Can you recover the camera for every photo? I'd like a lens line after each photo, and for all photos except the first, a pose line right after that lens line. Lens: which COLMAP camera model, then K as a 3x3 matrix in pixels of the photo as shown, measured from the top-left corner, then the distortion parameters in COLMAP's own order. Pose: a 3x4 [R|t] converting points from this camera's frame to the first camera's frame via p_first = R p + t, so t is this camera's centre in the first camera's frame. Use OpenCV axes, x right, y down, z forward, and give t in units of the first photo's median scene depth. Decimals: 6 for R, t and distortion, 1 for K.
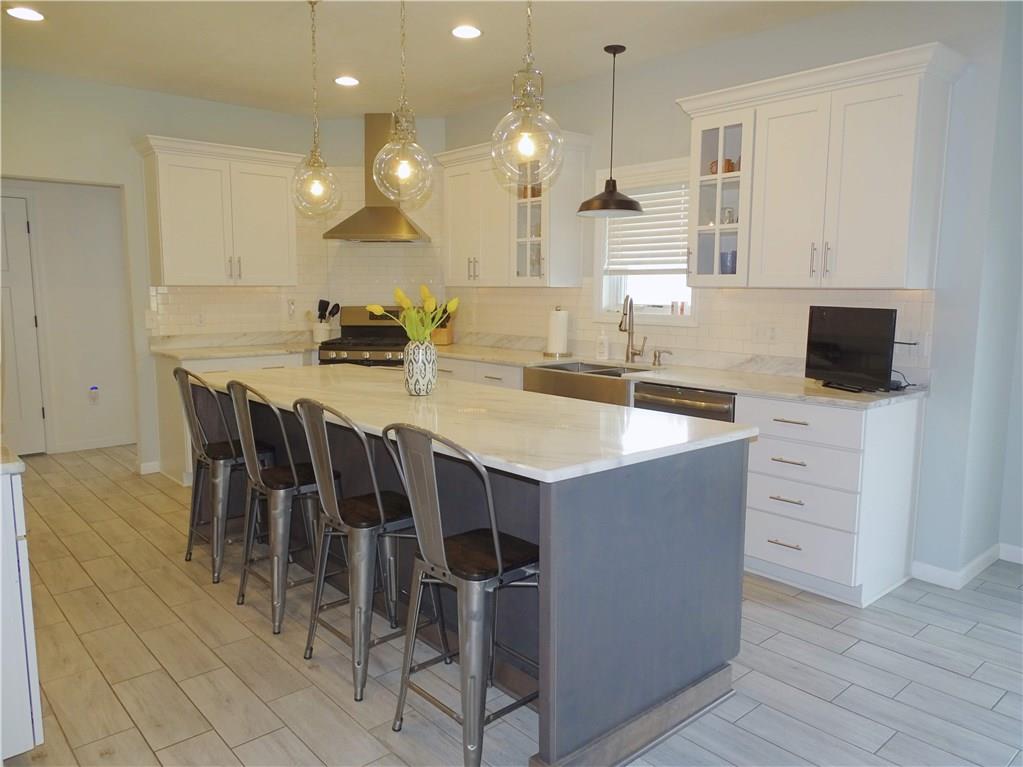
lens RADIAL K [[731.3, 0, 512.6], [0, 731.3, 383.1], [0, 0, 1]] dist [-0.000891, 0.008717]
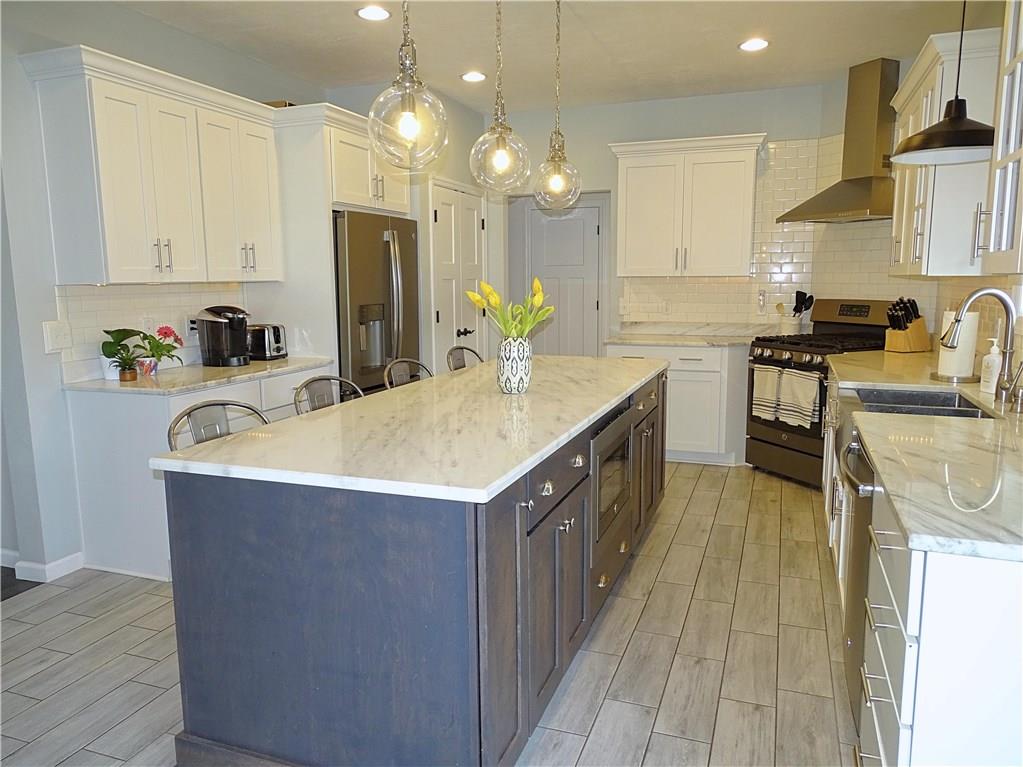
lens RADIAL K [[731.3, 0, 522.3], [0, 731.3, 378.0], [0, 0, 1]] dist [-0.000891, 0.008717]
pose [[0.472006, 0.114389, -0.874143, 0.510867], [-0.103819, 0.991859, 0.073735, -0.054146], [0.875461, 0.055949, 0.480039, 0.393095]]
